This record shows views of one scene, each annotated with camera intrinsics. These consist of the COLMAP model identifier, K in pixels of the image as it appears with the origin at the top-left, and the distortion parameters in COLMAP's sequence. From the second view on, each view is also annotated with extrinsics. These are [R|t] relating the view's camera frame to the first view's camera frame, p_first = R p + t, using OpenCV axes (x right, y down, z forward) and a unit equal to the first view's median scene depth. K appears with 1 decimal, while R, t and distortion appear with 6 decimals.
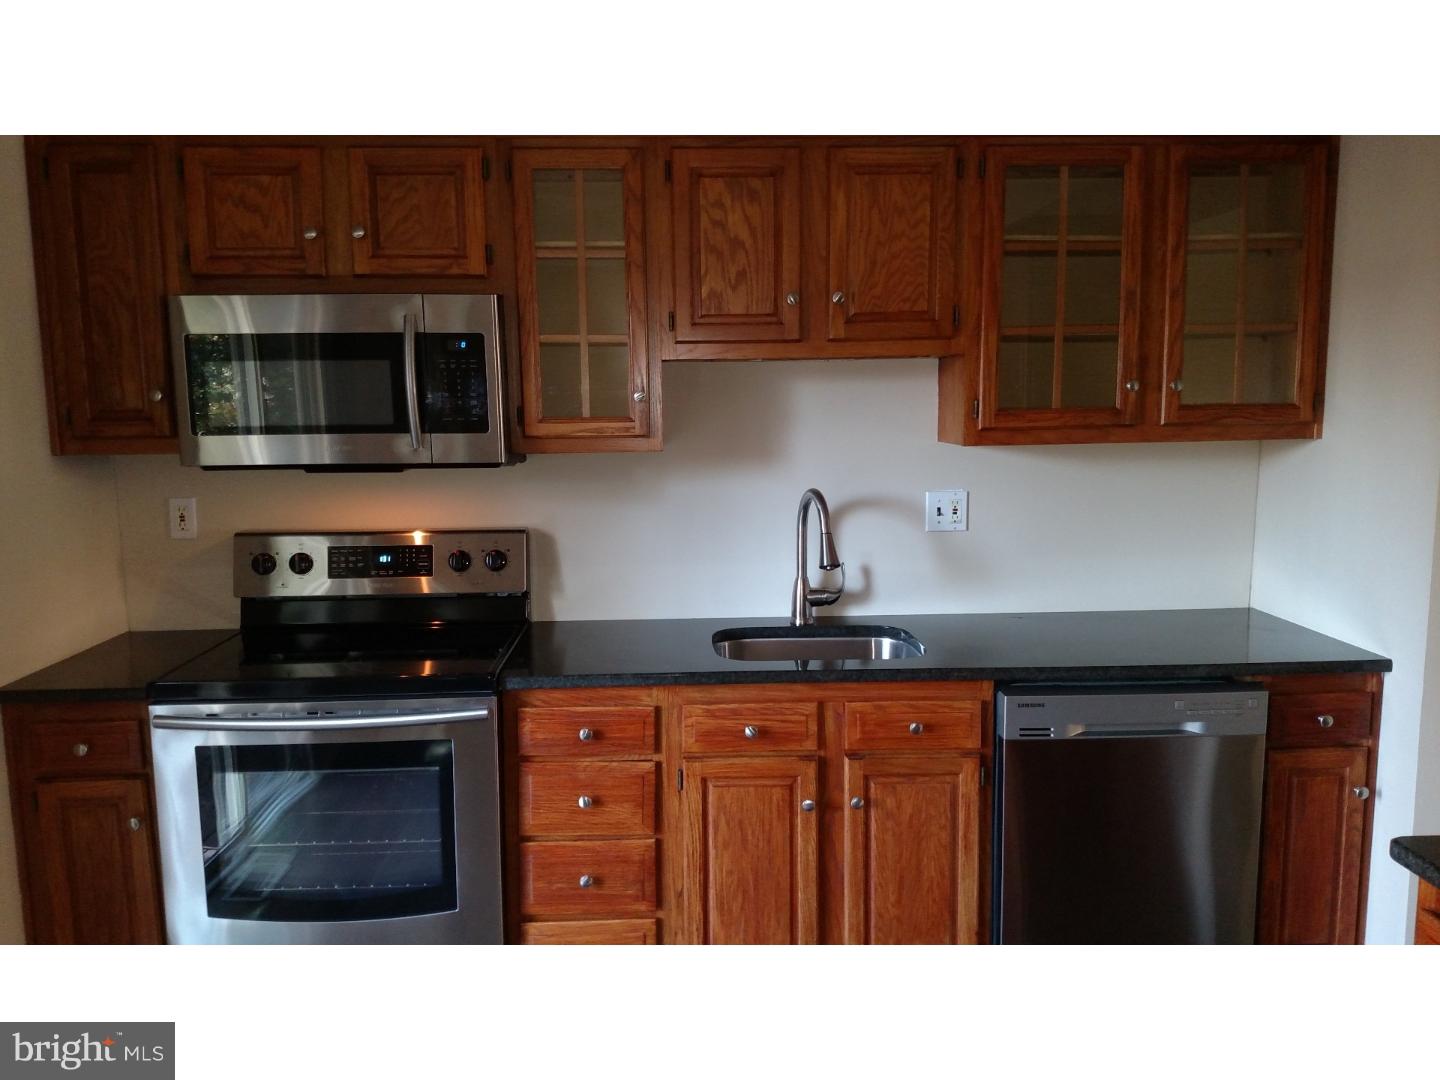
lens RADIAL K [[1124.4, 0, 710.2], [0, 1124.4, 555.9], [0, 0, 1]] dist [0.091827, -0.061457]
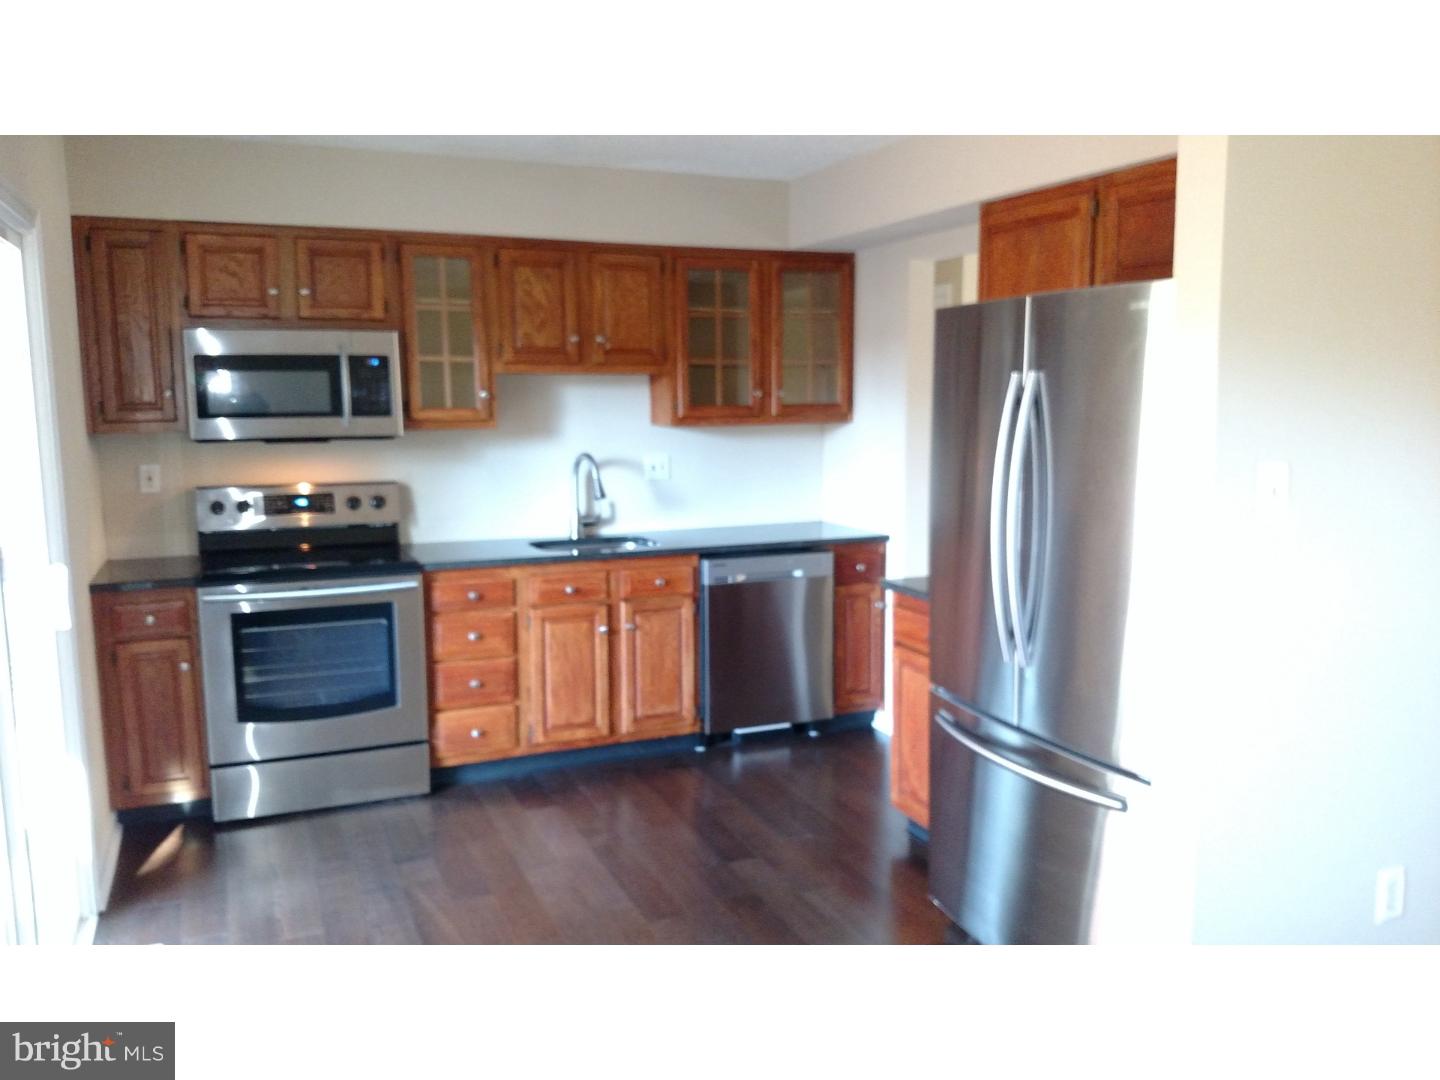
lens RADIAL K [[1124.4, 0, 723.7], [0, 1124.4, 534.3], [0, 0, 1]] dist [0.091827, -0.061457]
pose [[0.936786, -0.037384, 0.347901, -0.321881], [0.045344, 0.998862, -0.014763, 0.101555], [-0.346954, 0.029605, 0.937415, -0.667081]]
